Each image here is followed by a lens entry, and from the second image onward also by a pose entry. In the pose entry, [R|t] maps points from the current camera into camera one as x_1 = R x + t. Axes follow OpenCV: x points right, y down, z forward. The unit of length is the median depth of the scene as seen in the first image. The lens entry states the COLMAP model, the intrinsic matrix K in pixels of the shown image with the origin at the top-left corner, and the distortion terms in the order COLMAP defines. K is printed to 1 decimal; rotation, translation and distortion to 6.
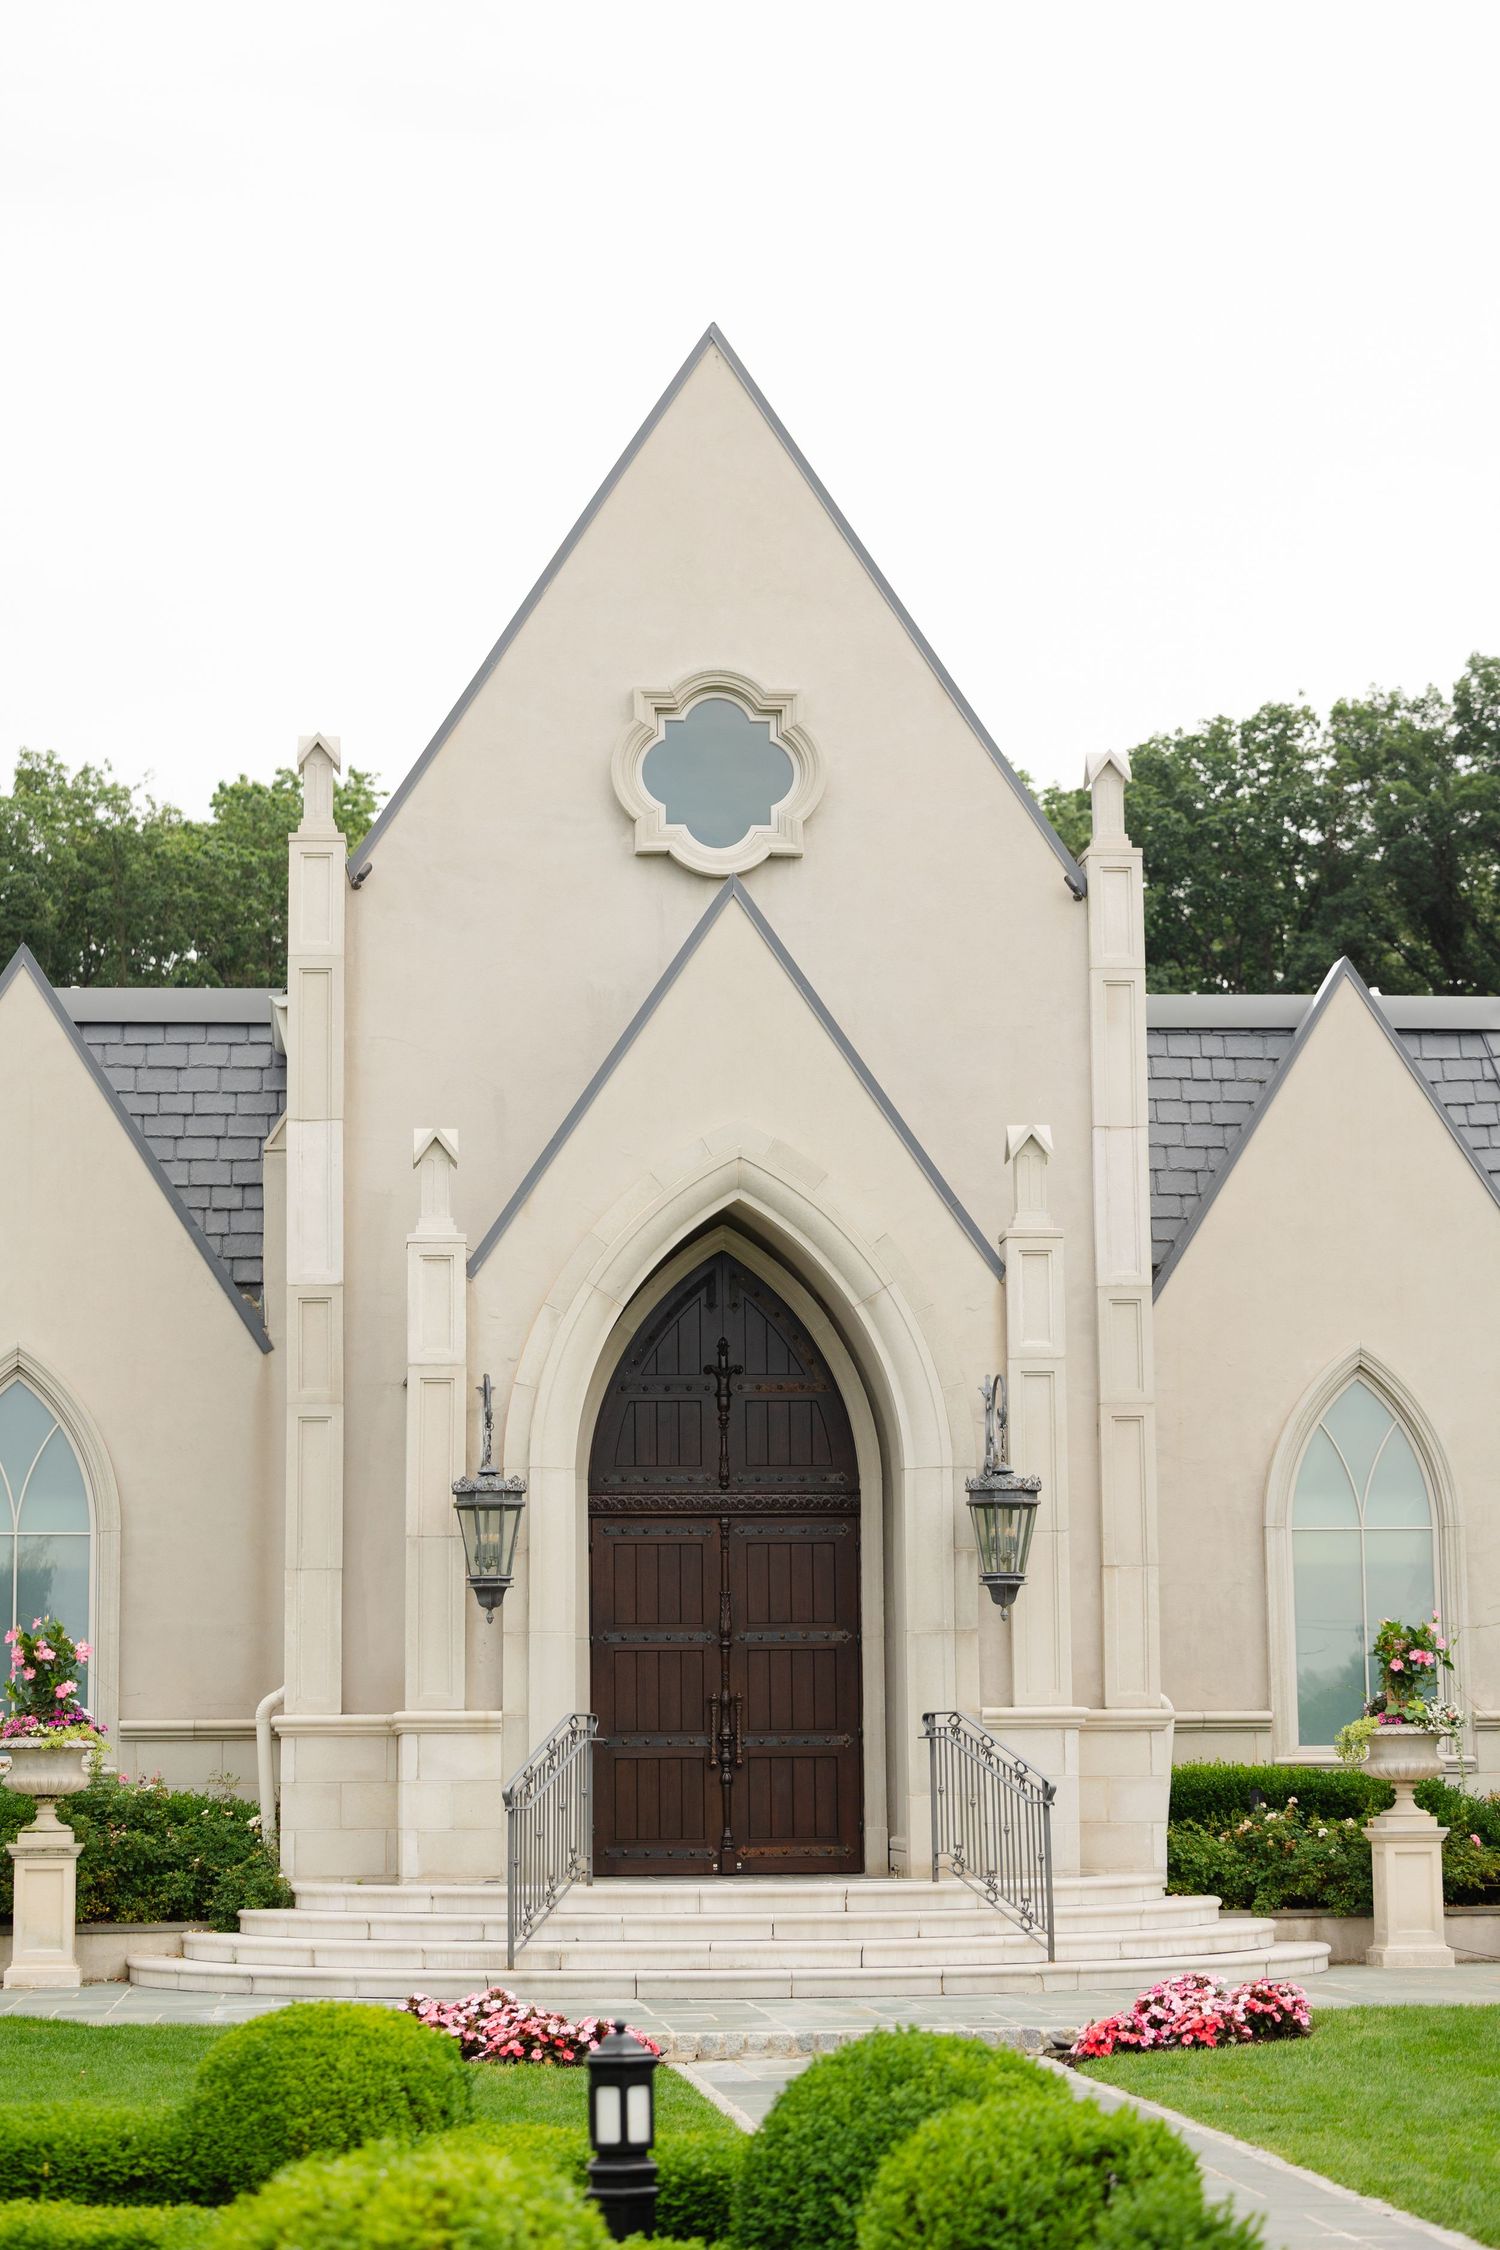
lens RADIAL K [[4945.5, 0, 748.4], [0, 4945.5, 1129.1], [0, 0, 1]] dist [0.045845, 0.000000]
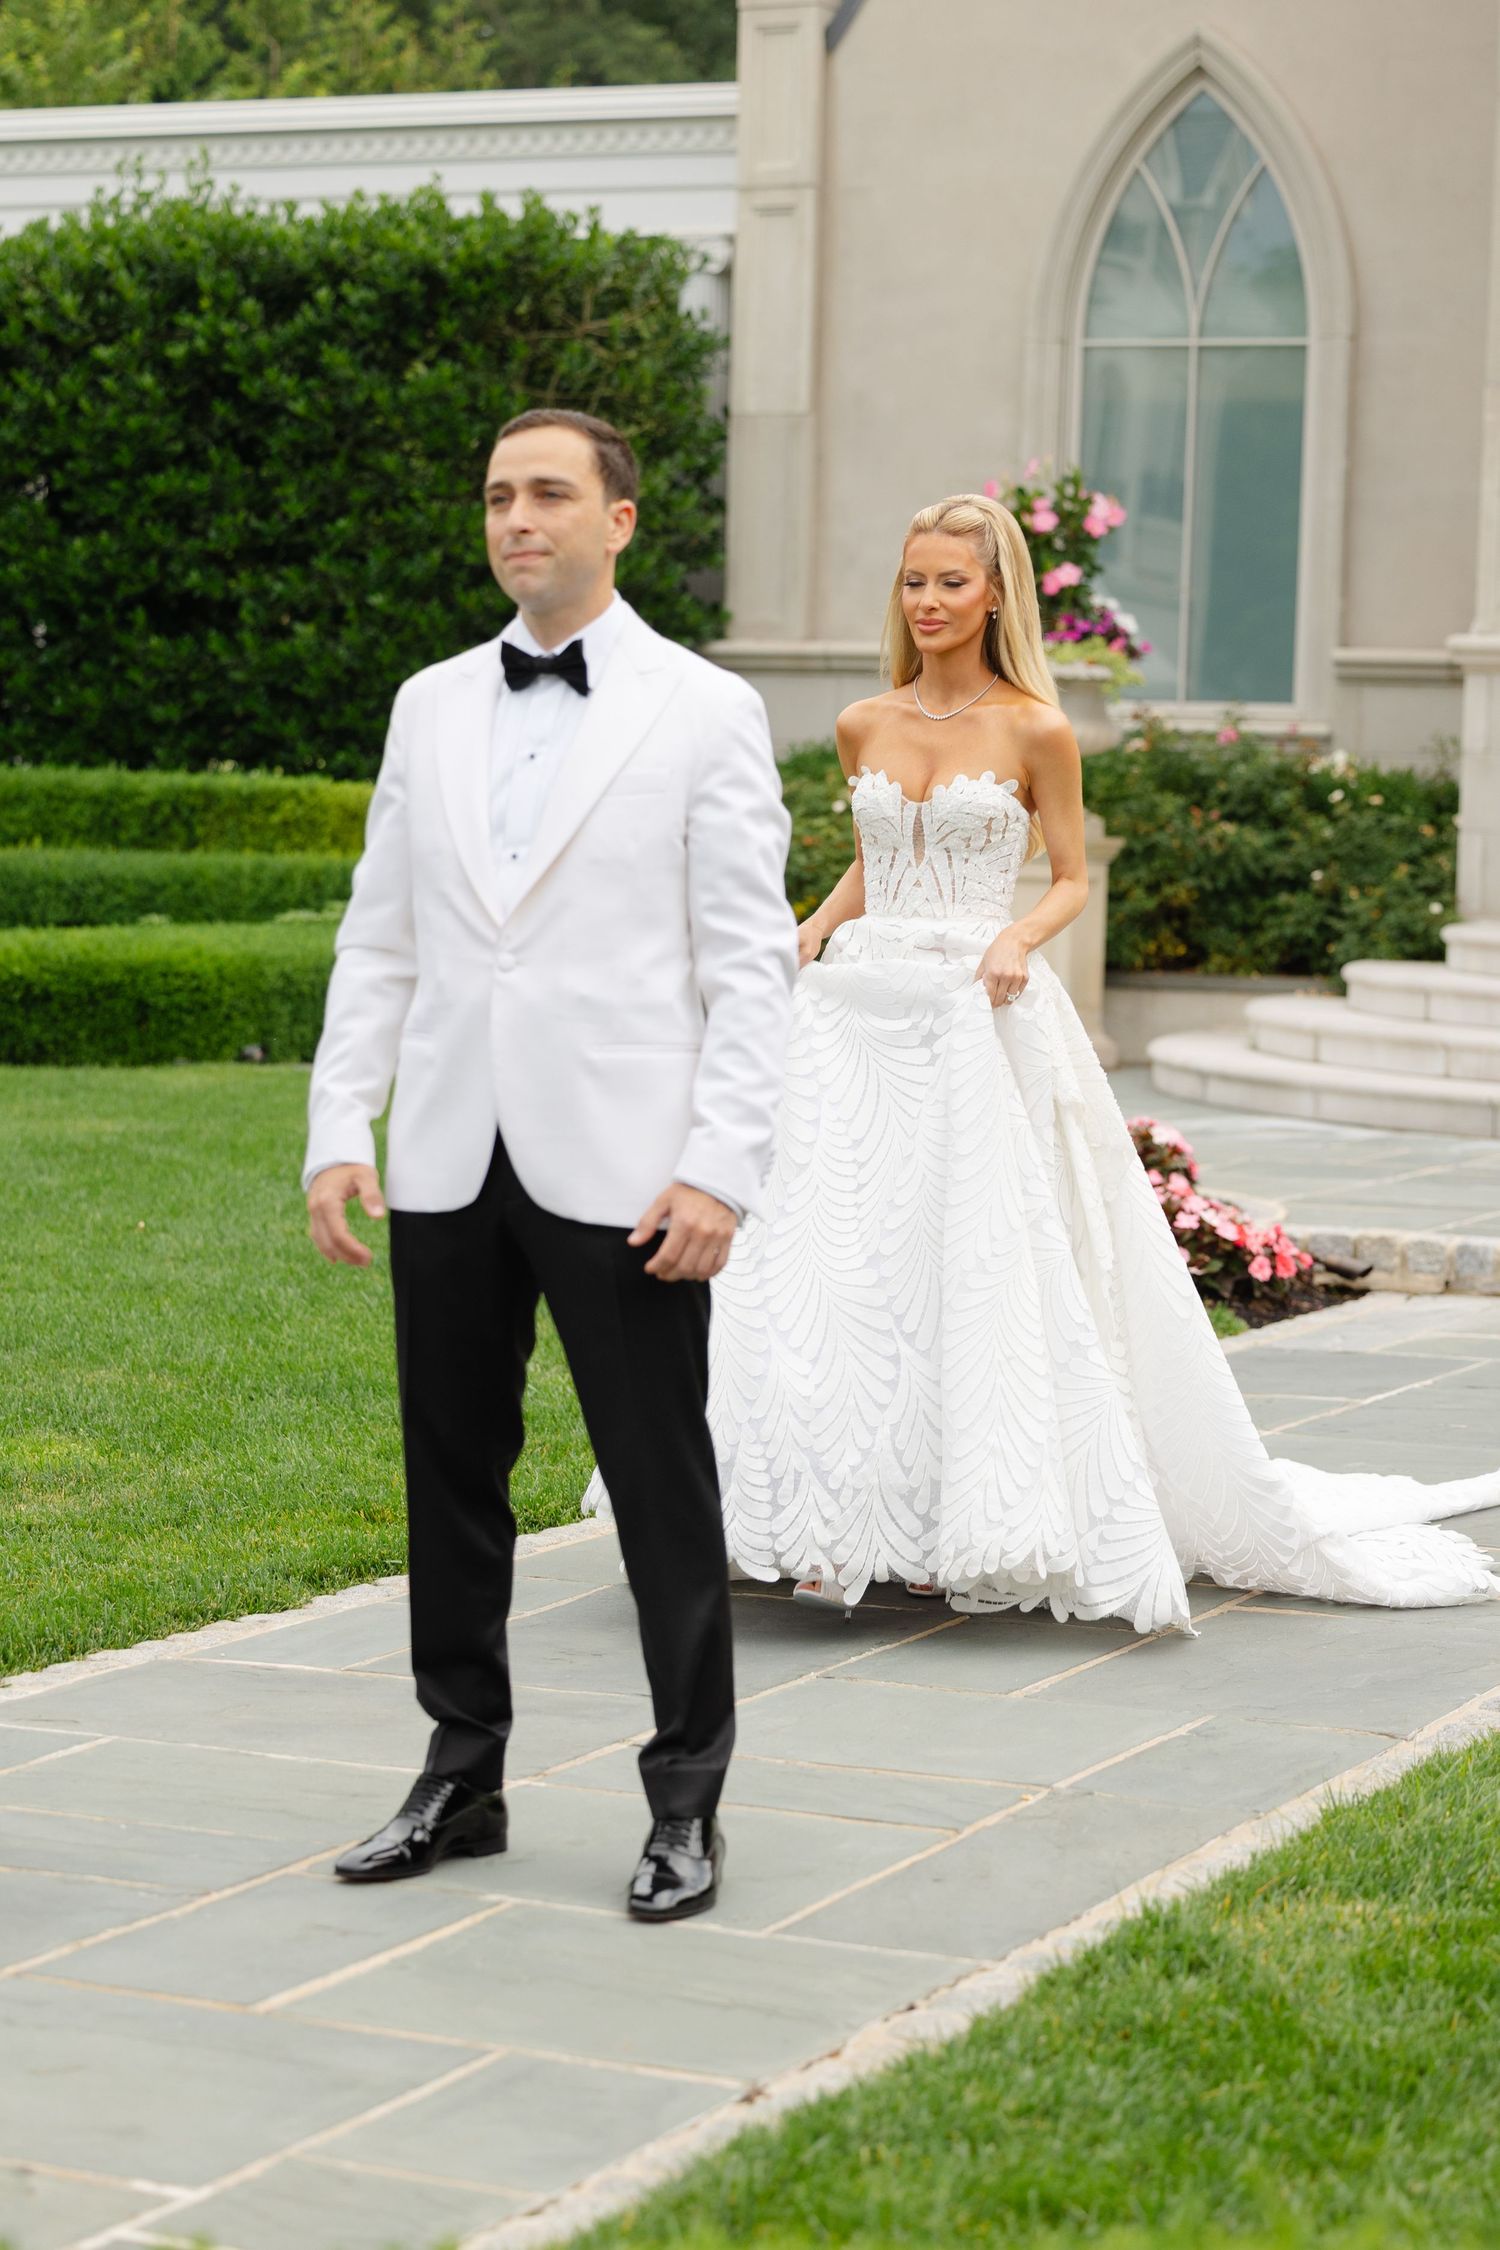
lens RADIAL K [[5382.2, 0, 733.2], [0, 5382.2, 1127.9], [0, 0, 1]] dist [0.011751, 0.000000]
pose [[0.867816, 0.062826, -0.492898, 0.147520], [0.029565, 0.983688, 0.177436, 0.061569], [0.496006, -0.168554, 0.851803, 0.416192]]
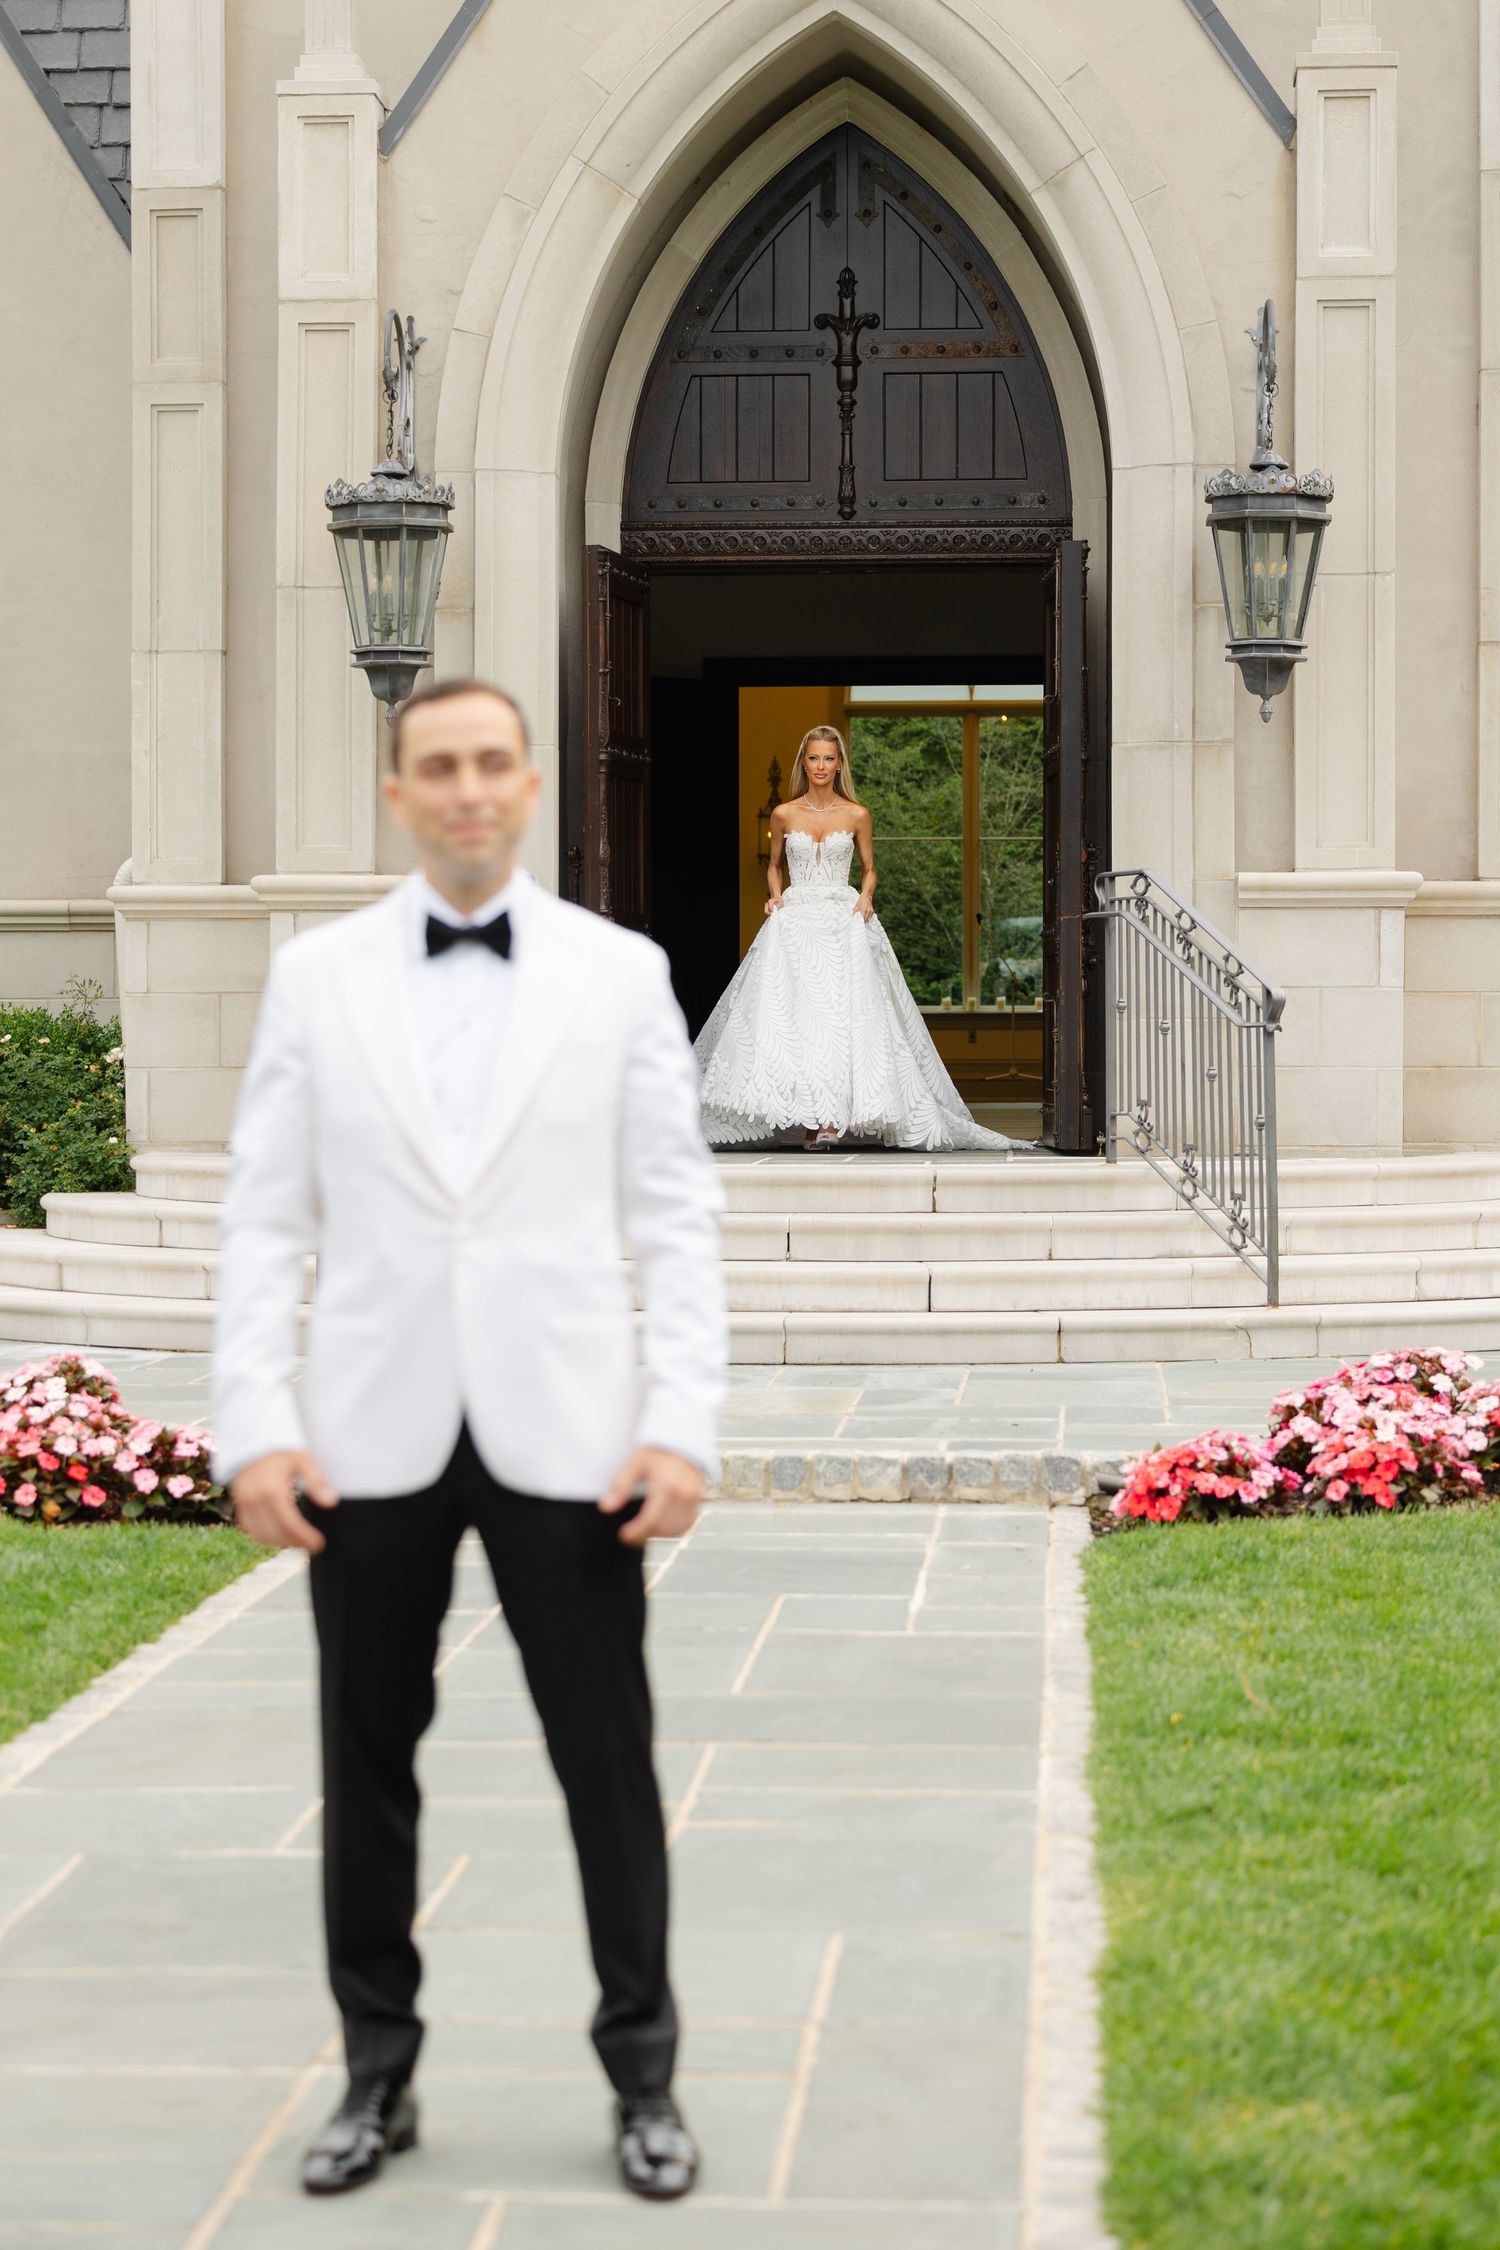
lens RADIAL K [[4945.5, 0, 766.2], [0, 4945.5, 1051.8], [0, 0, 1]] dist [0.045845, 0.000000]
pose [[0.985294, 0.007500, -0.170702, 0.091917], [0.014791, 0.991543, 0.128936, 0.060934], [0.170226, -0.129564, 0.976850, 0.409458]]
